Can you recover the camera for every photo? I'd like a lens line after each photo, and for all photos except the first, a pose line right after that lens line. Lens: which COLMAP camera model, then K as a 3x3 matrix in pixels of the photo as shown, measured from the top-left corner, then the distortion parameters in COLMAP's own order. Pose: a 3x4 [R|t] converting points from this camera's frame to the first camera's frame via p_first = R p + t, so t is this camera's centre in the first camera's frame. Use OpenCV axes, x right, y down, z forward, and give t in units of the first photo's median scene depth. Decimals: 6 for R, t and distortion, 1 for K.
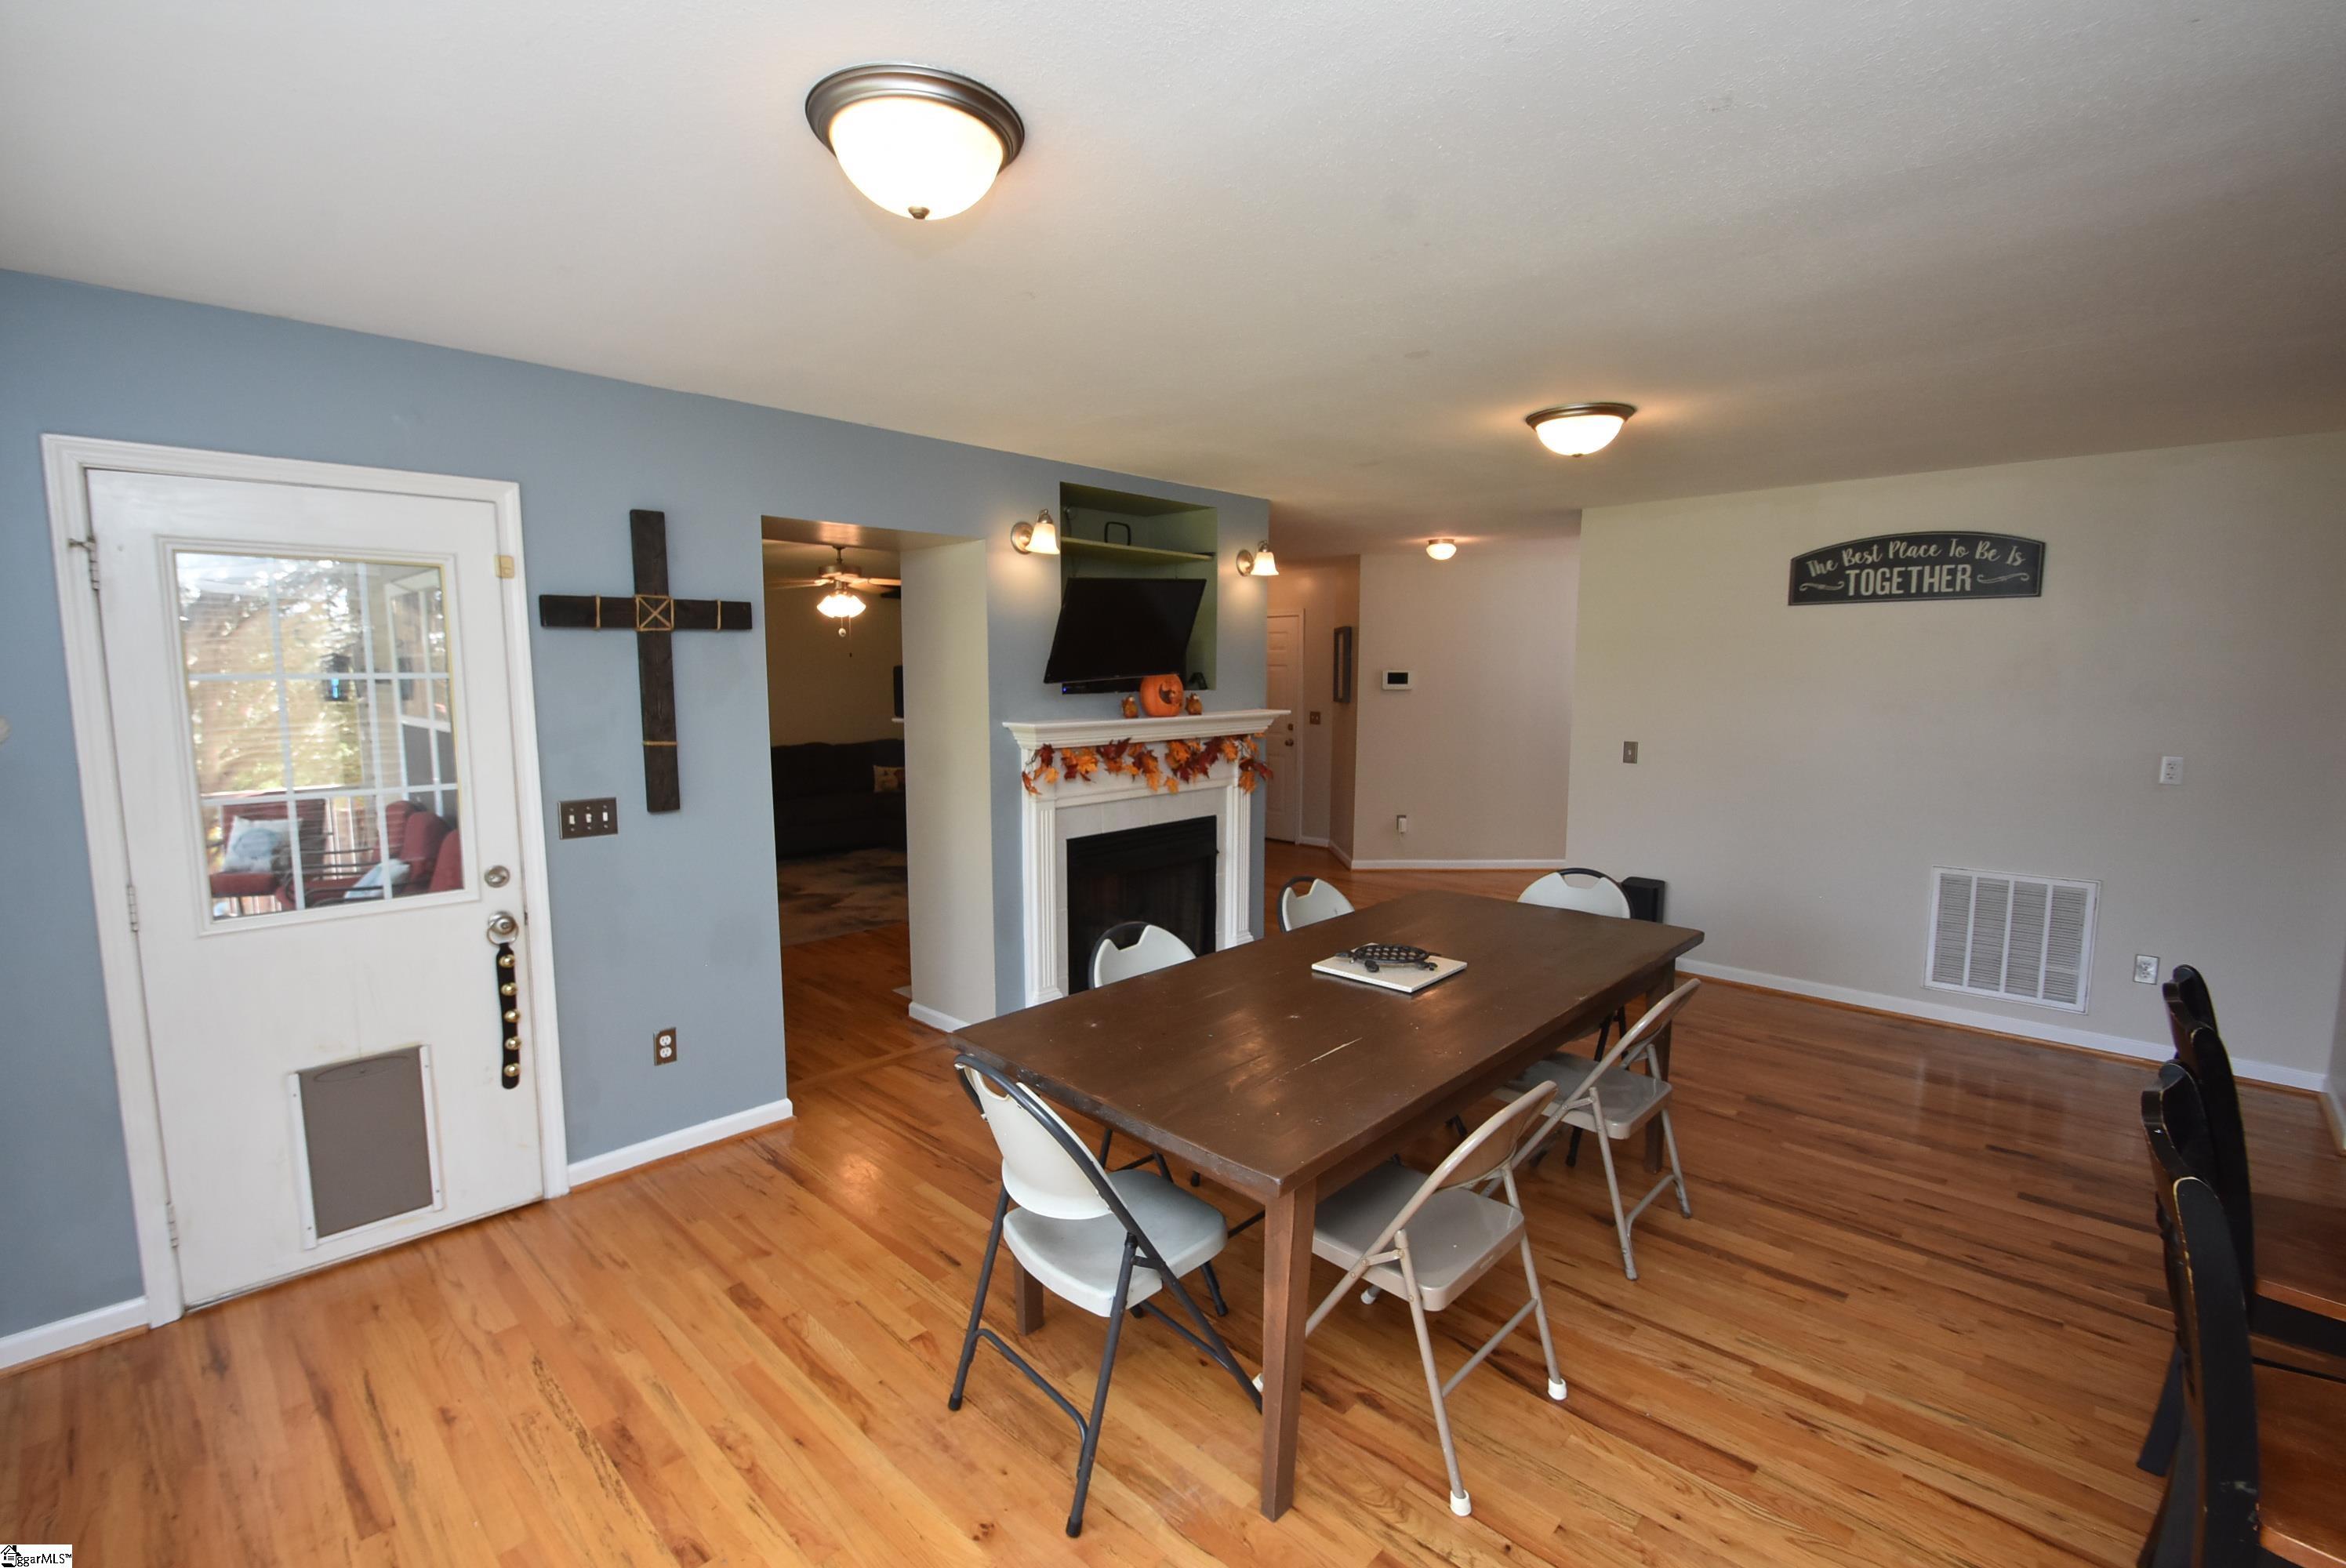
lens RADIAL K [[1031.3, 0, 1169.9], [0, 1031.3, 777.4], [0, 0, 1]] dist [0.002762, -0.008794]
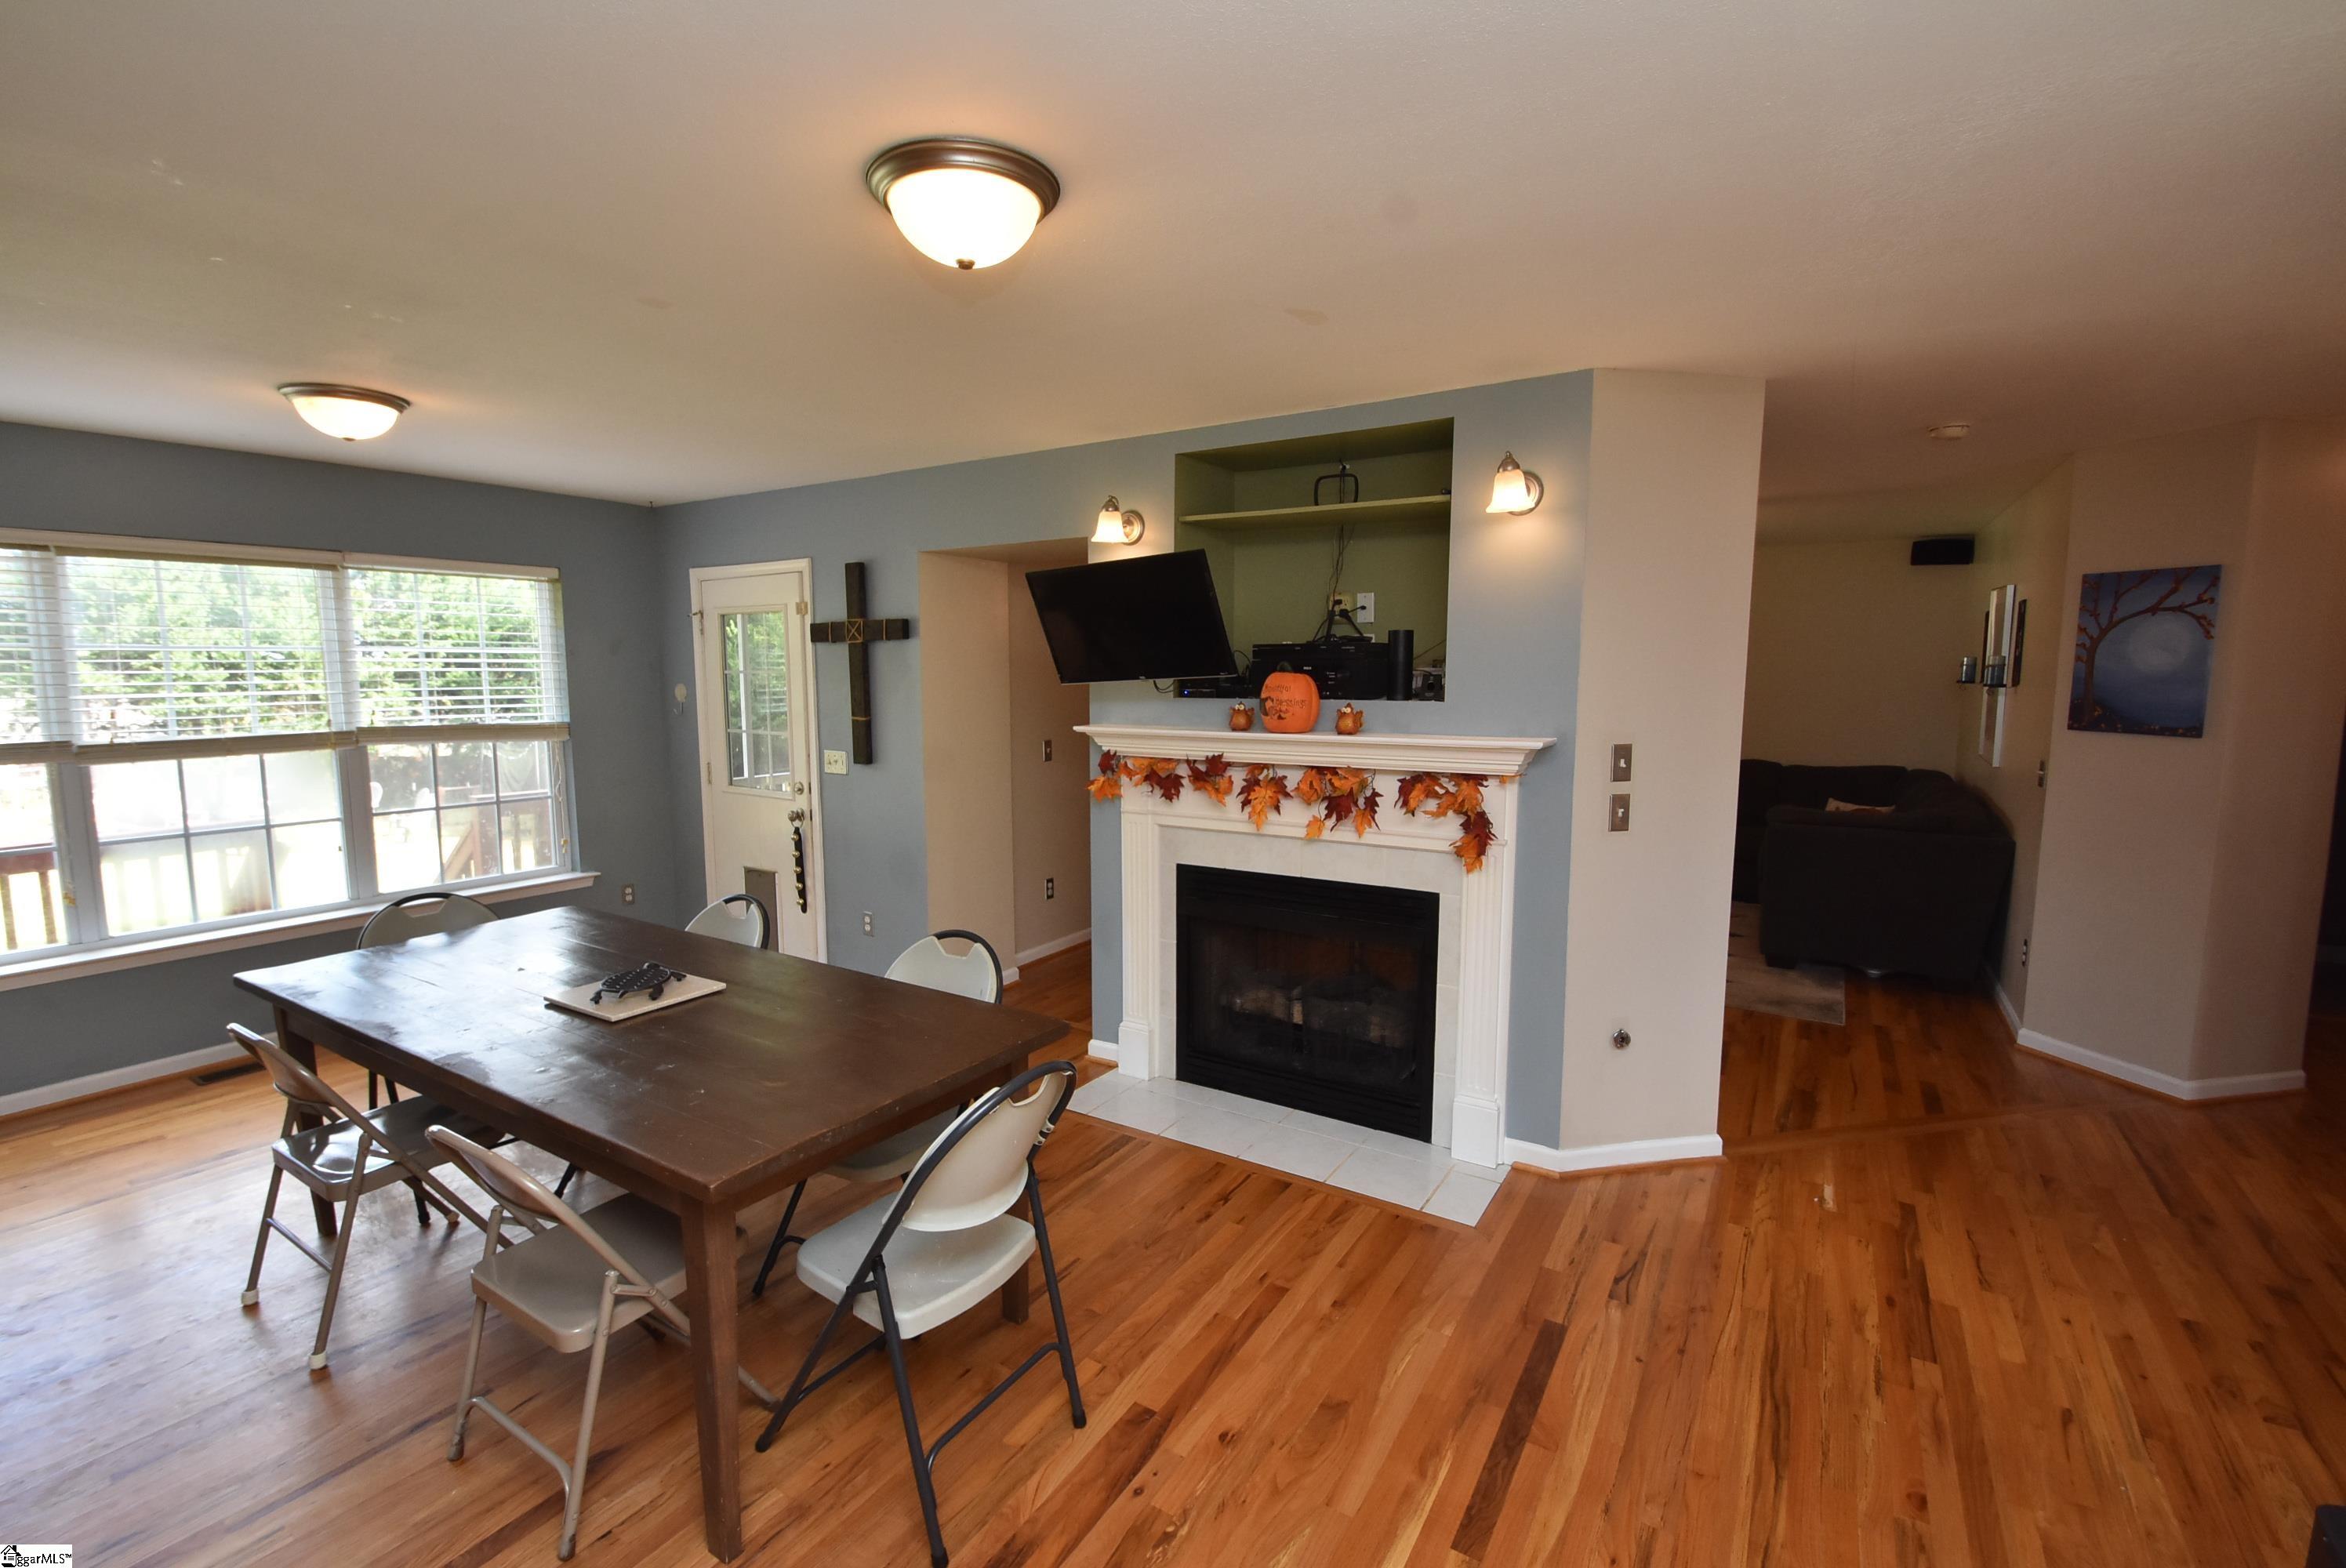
lens RADIAL K [[1031.3, 0, 1152.1], [0, 1031.3, 783.8], [0, 0, 1]] dist [0.002762, -0.008794]
pose [[0.186034, 0.107271, -0.976670, 0.995441], [-0.104511, 0.990543, 0.088888, -0.110360], [0.976969, 0.085536, 0.195486, 1.075113]]
